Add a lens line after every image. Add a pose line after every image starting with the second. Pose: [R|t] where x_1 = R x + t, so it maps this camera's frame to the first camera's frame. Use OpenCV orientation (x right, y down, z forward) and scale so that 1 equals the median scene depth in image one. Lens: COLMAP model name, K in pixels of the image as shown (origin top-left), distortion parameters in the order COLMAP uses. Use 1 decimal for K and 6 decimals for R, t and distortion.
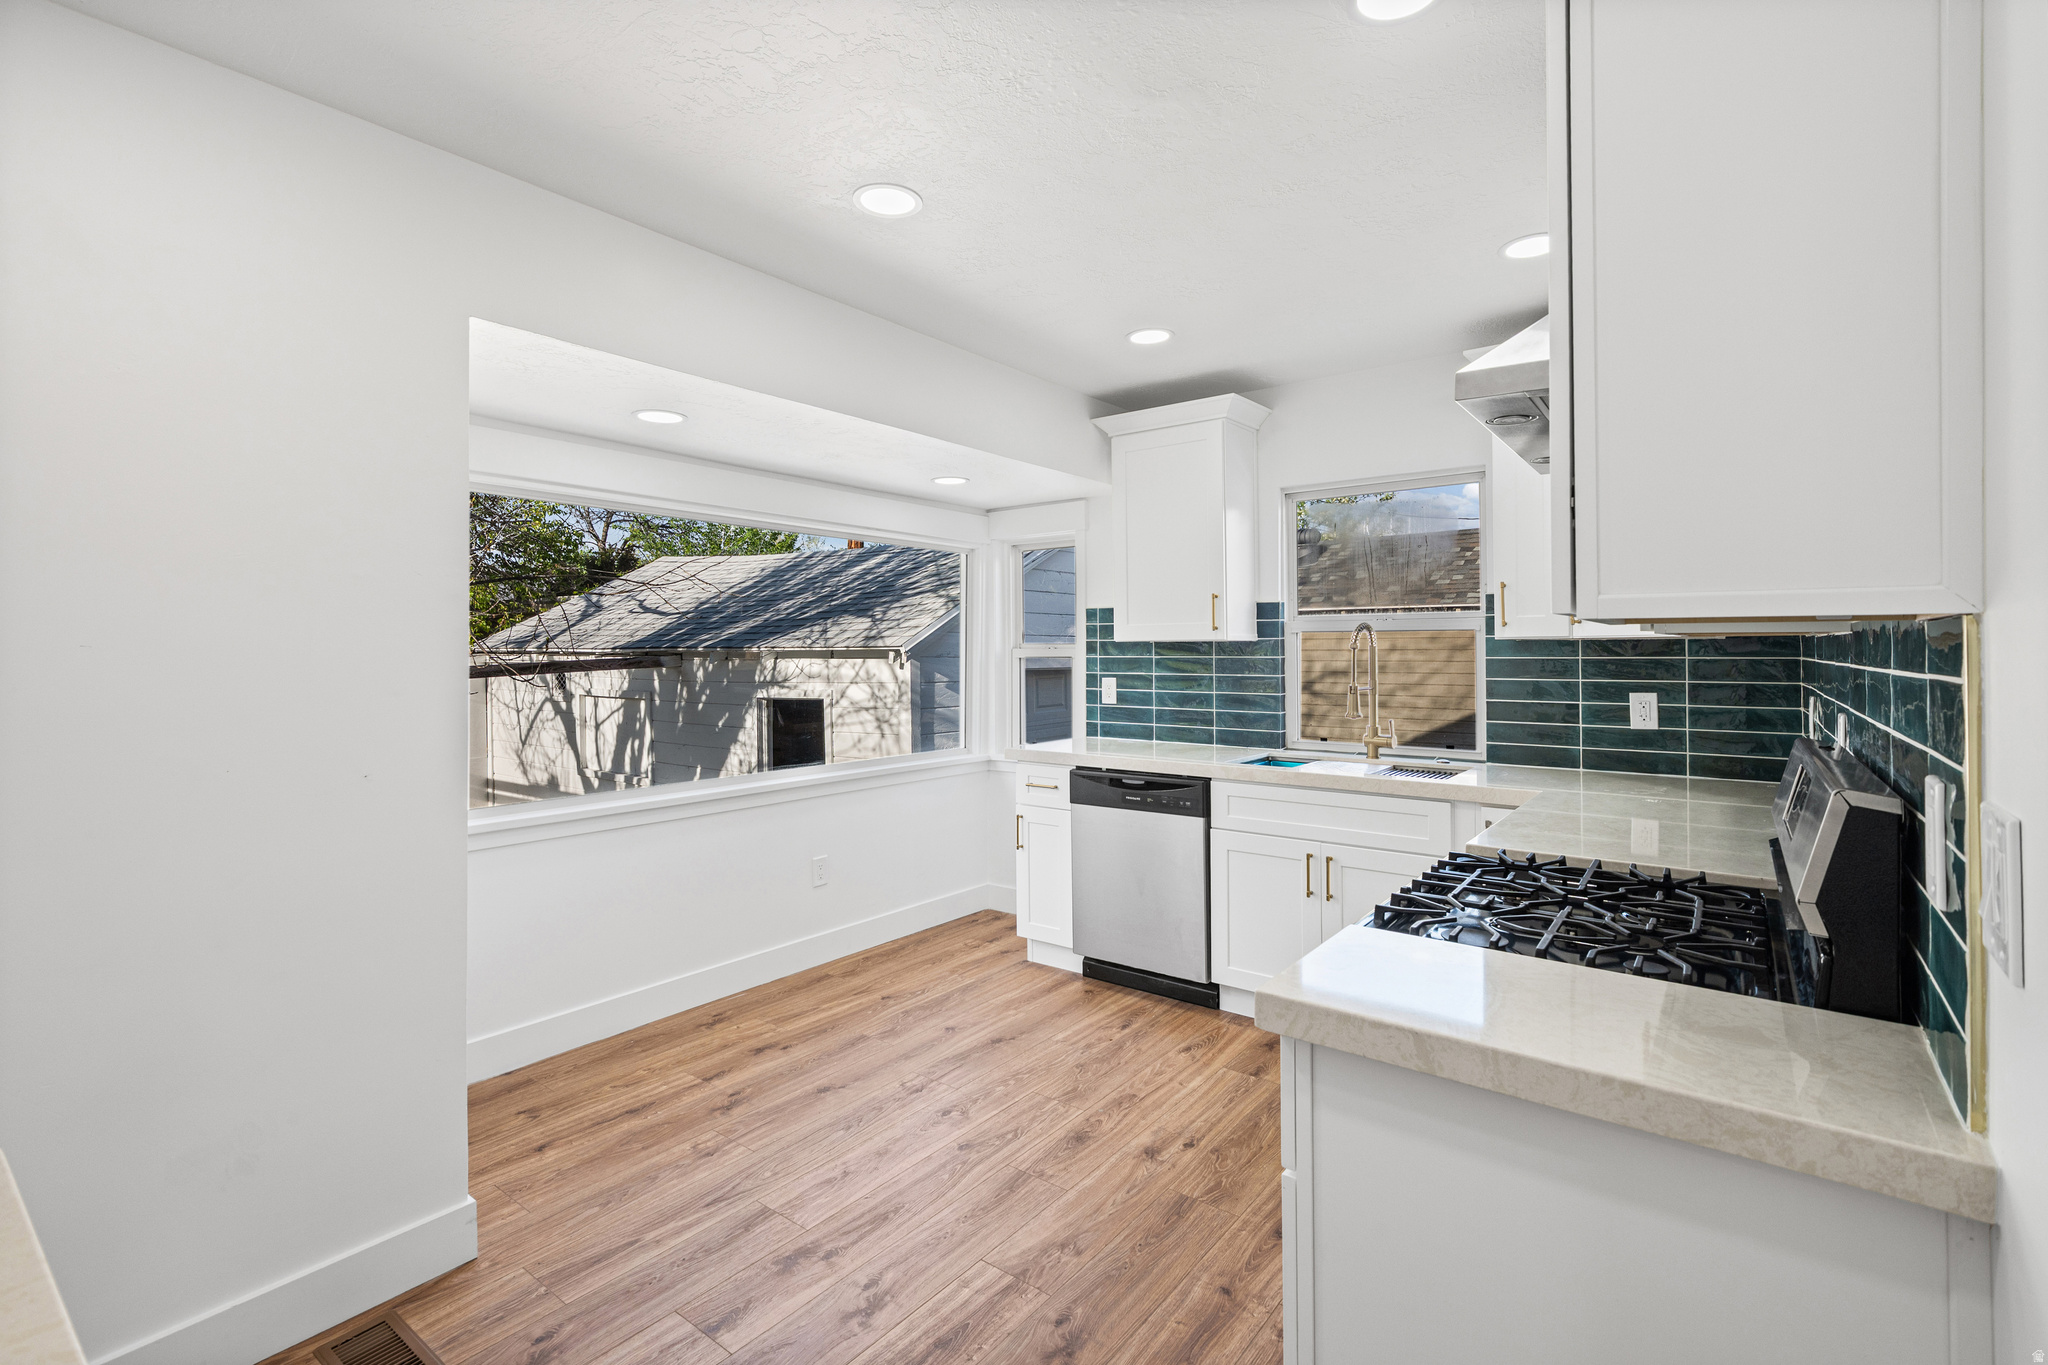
lens RADIAL K [[947.6, 0, 1013.0], [0, 947.6, 662.9], [0, 0, 1]] dist [0.002097, -0.000147]
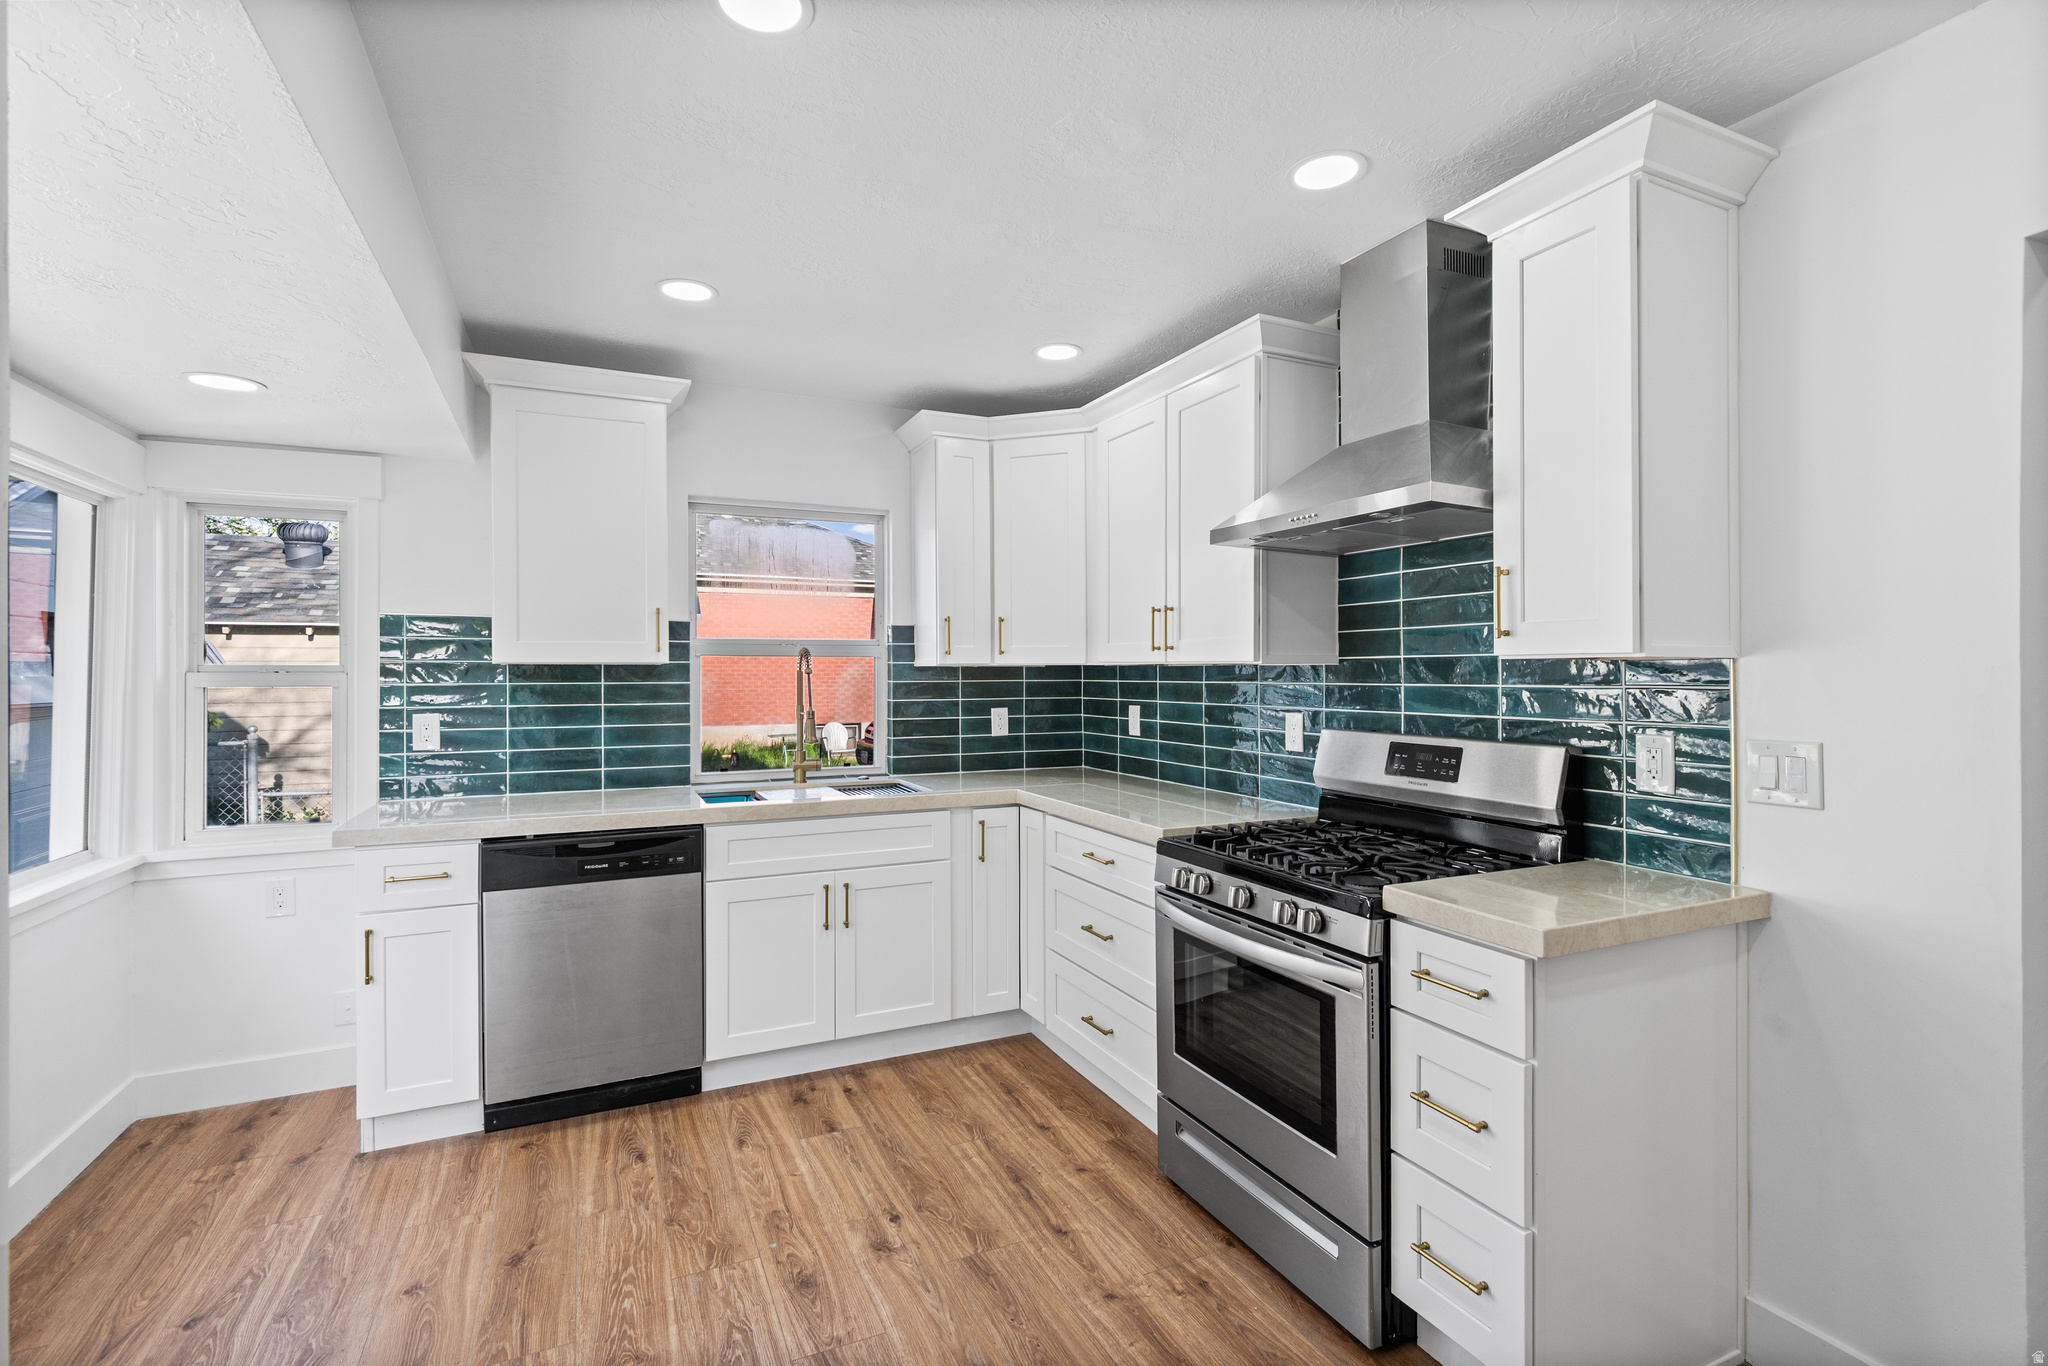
lens RADIAL K [[945.7, 0, 1016.1], [0, 945.7, 678.5], [0, 0, 1]] dist [0.001721, -0.000694]
pose [[0.449259, -0.003850, 0.893393, -0.447650], [0.012689, 0.999917, -0.002072, -0.005167], [-0.893311, 0.012267, 0.449271, 0.377039]]
